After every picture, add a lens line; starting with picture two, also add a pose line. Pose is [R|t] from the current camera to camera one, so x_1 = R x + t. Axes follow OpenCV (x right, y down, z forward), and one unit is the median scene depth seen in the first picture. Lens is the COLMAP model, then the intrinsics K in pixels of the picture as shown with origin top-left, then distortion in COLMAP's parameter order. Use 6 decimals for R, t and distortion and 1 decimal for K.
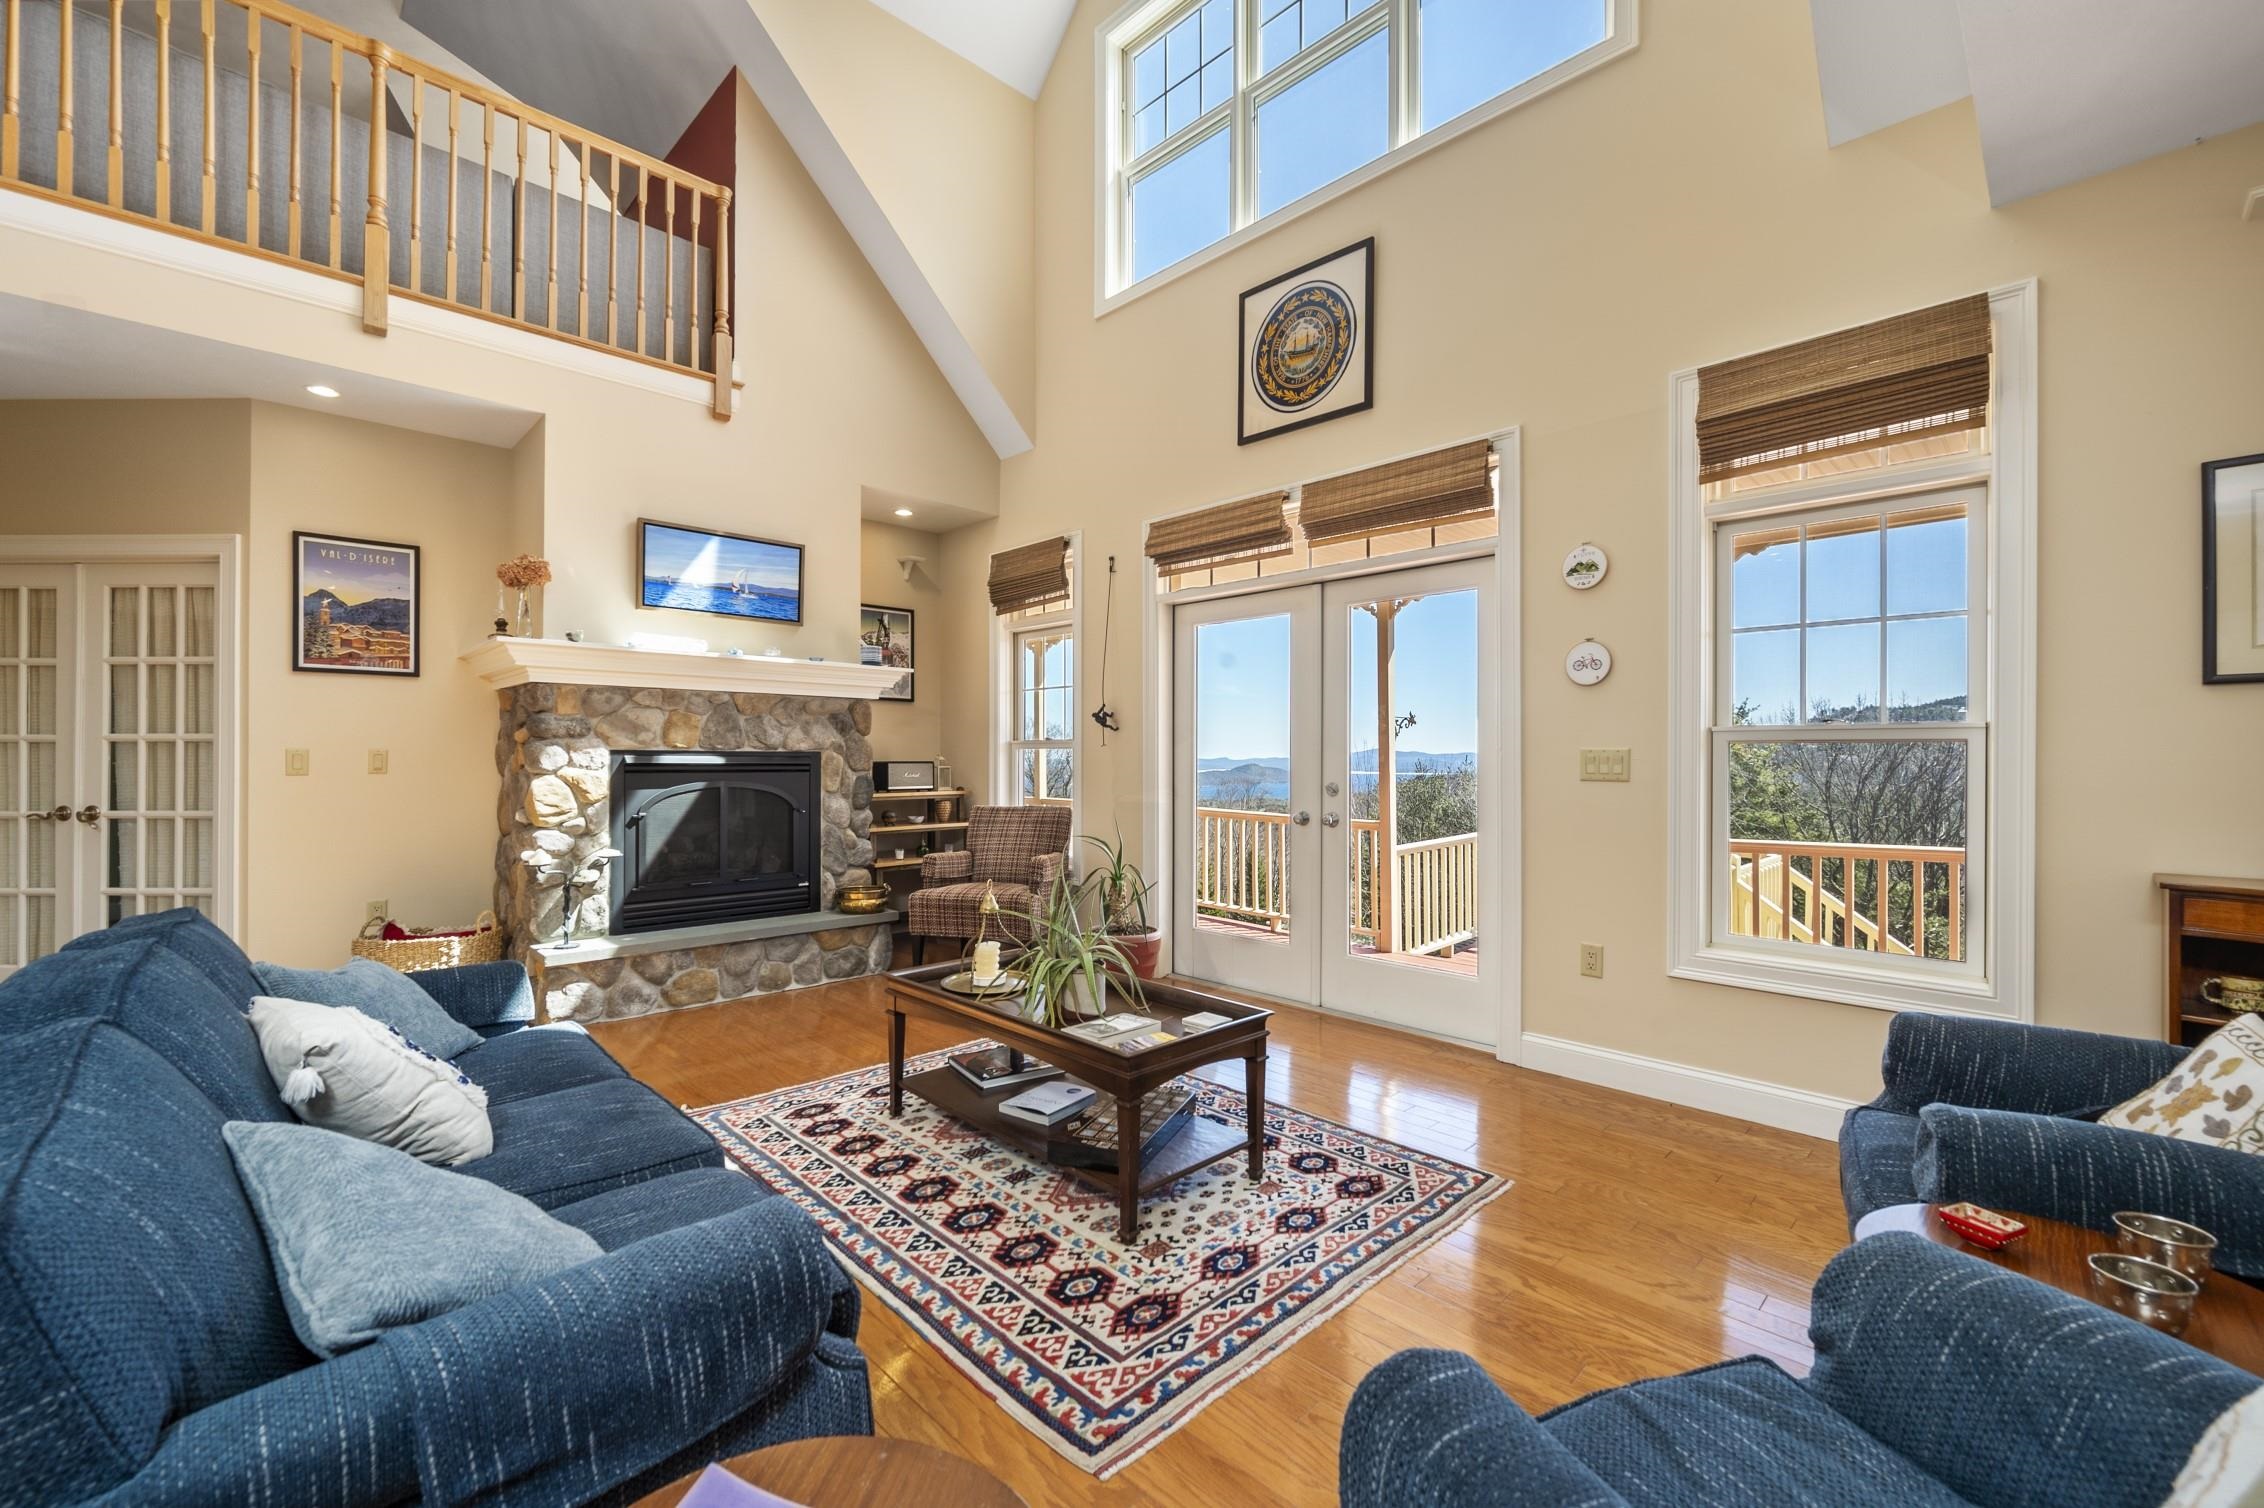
lens RADIAL K [[926.4, 0, 1130.7], [0, 926.4, 759.5], [0, 0, 1]] dist [-0.006887, 0.000356]
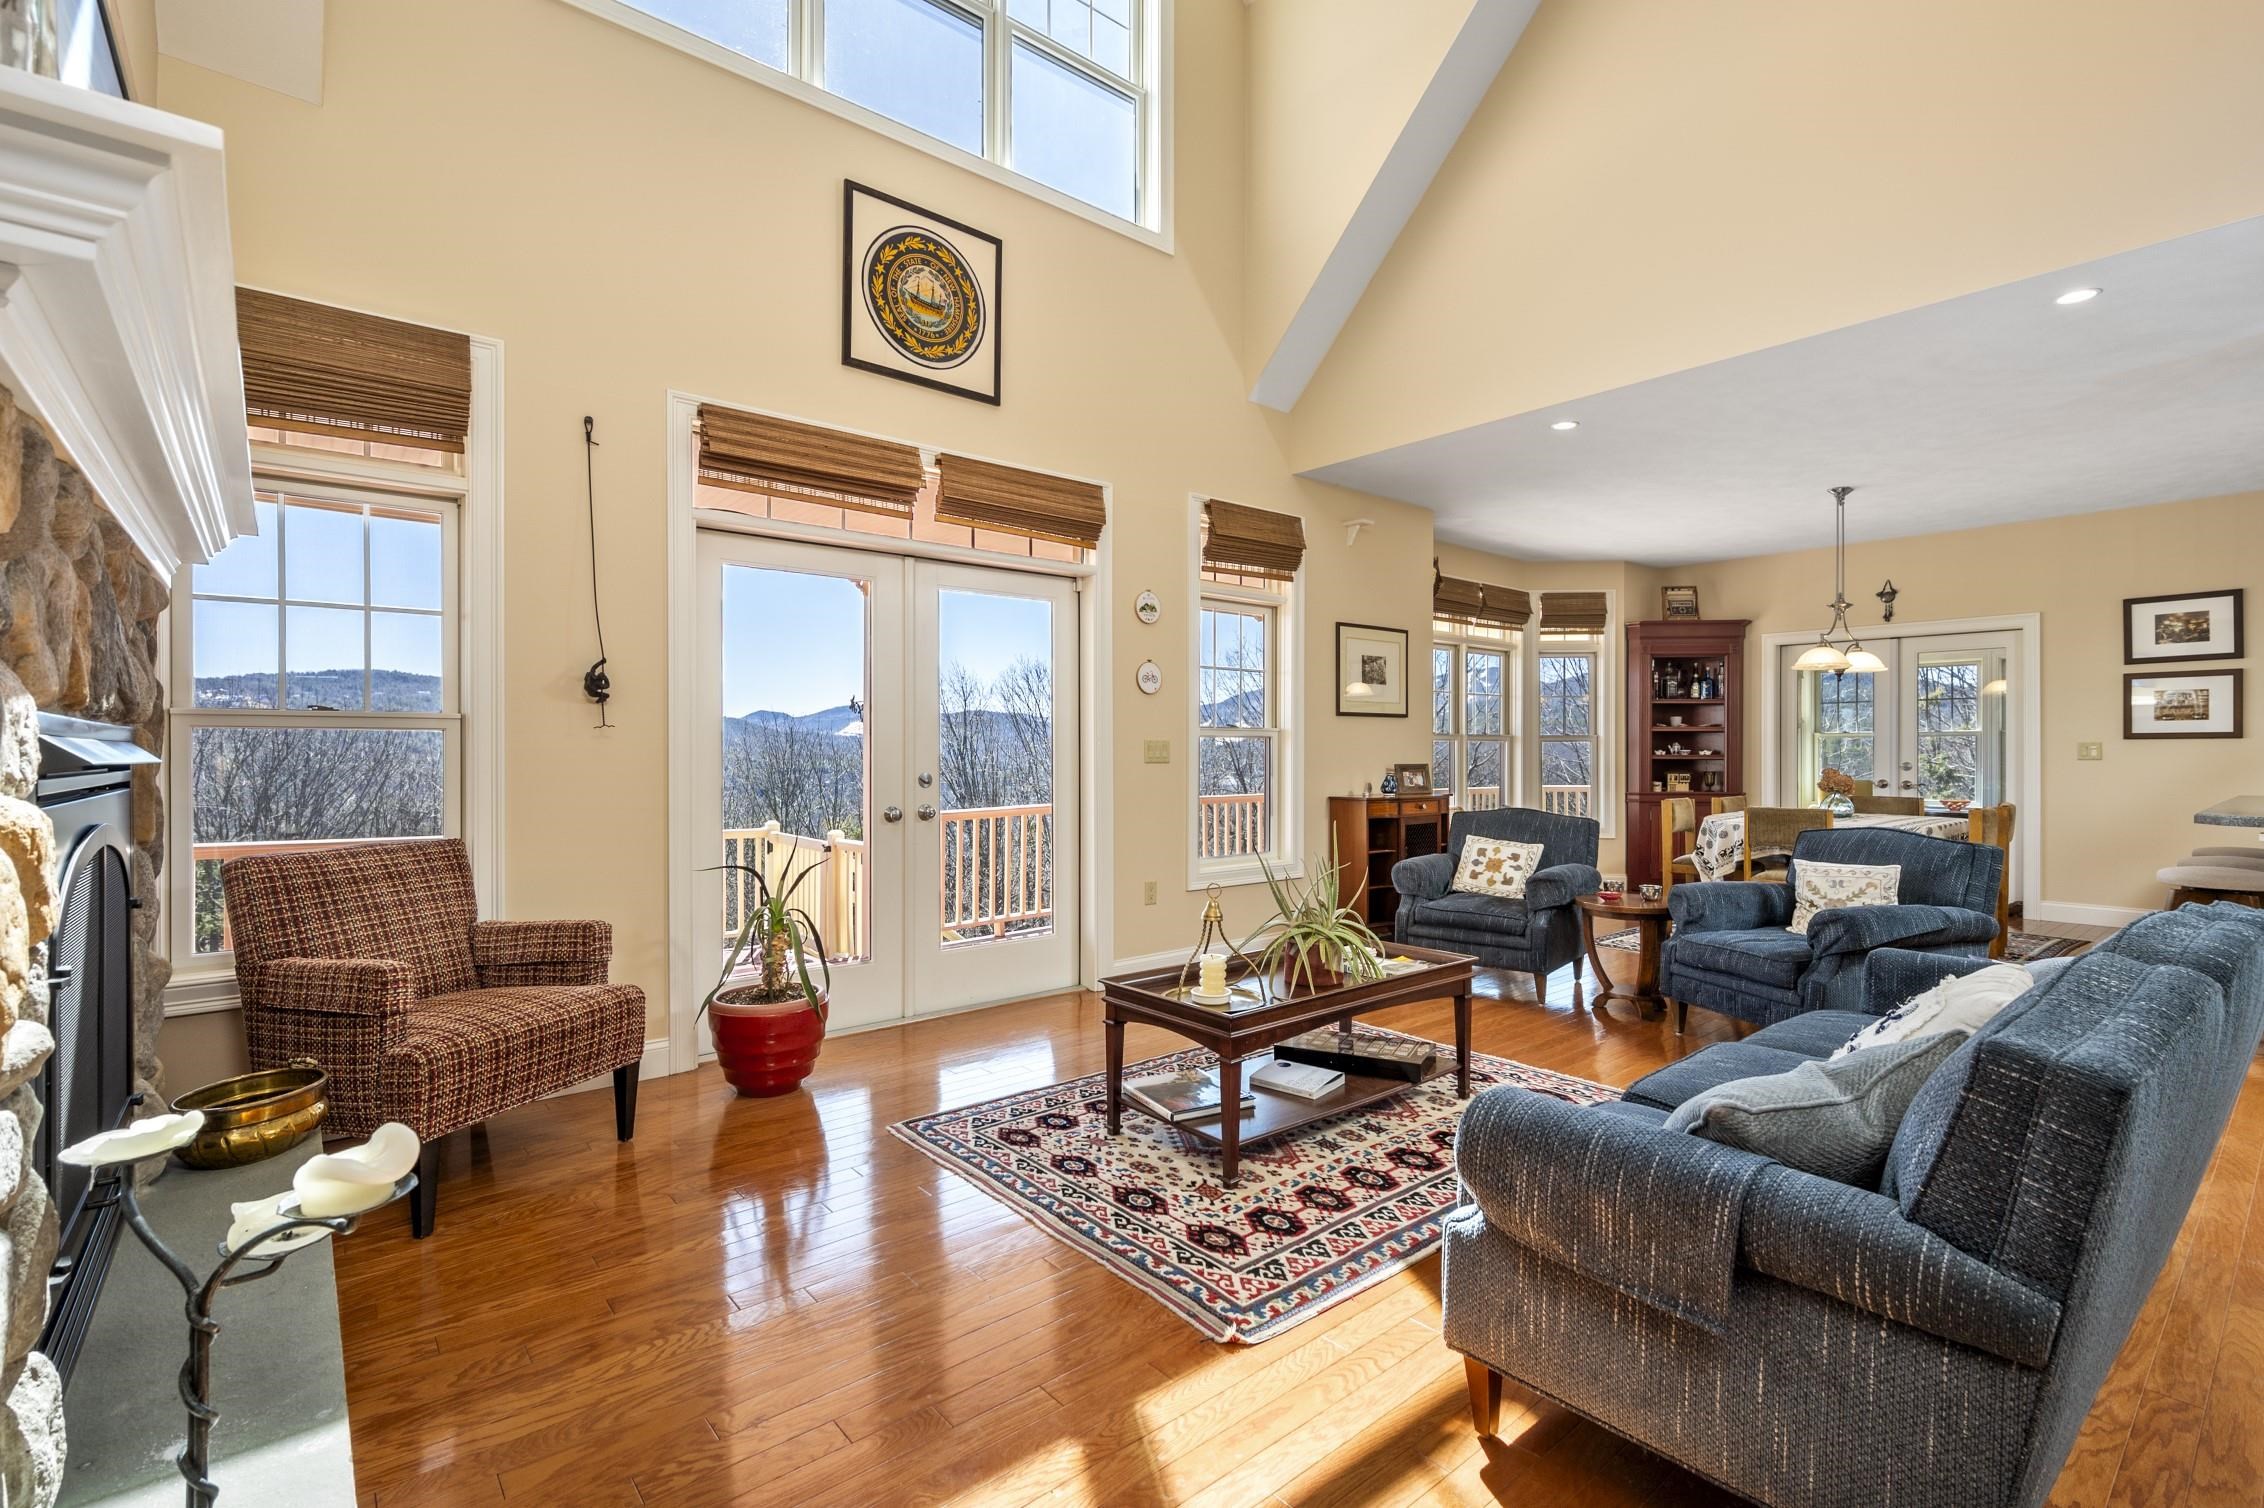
lens RADIAL K [[1025.0, 0, 1135.0], [0, 1025.0, 755.3], [0, 0, 1]] dist [-0.005489, -0.000139]
pose [[0.067169, -0.007549, 0.997713, -0.806434], [0.003913, 0.999966, 0.007302, 0.000377], [-0.997734, 0.003414, 0.067196, 0.718462]]
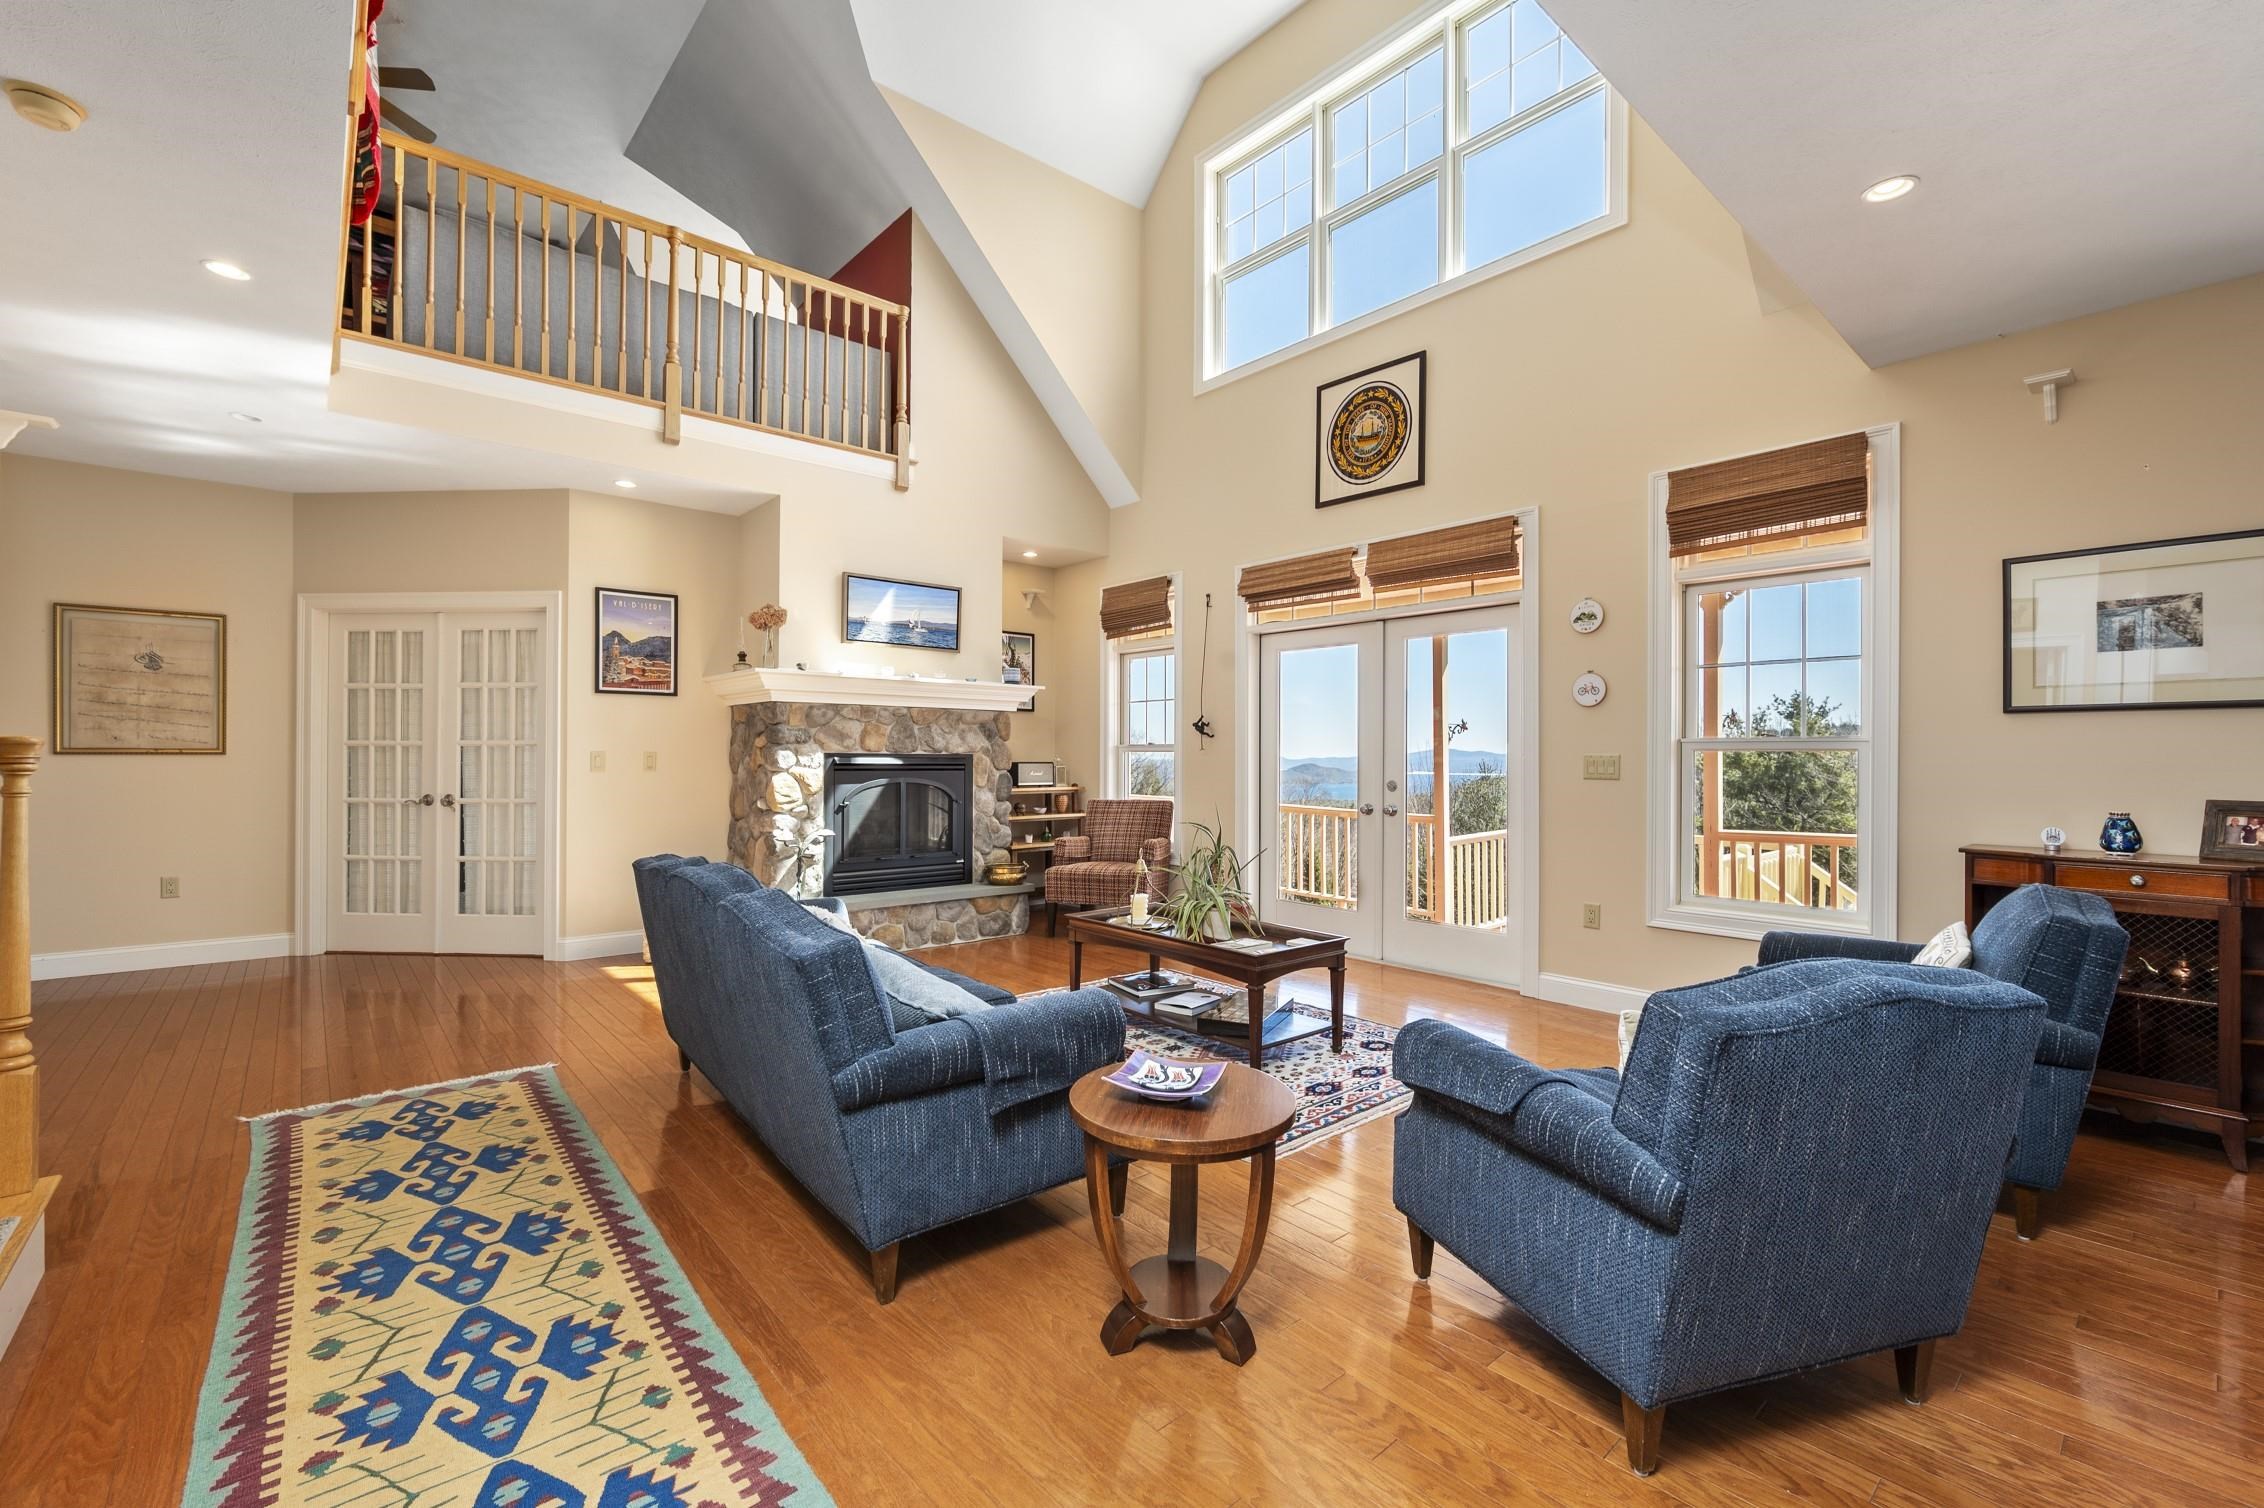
lens RADIAL K [[949.9, 0, 1129.3], [0, 949.9, 755.6], [0, 0, 1]] dist [-0.000908, -0.000304]
pose [[0.998367, 0.002170, -0.057077, -0.062963], [-0.002365, 0.999992, -0.003343, -0.003299], [0.057069, 0.003472, 0.998364, -0.300259]]
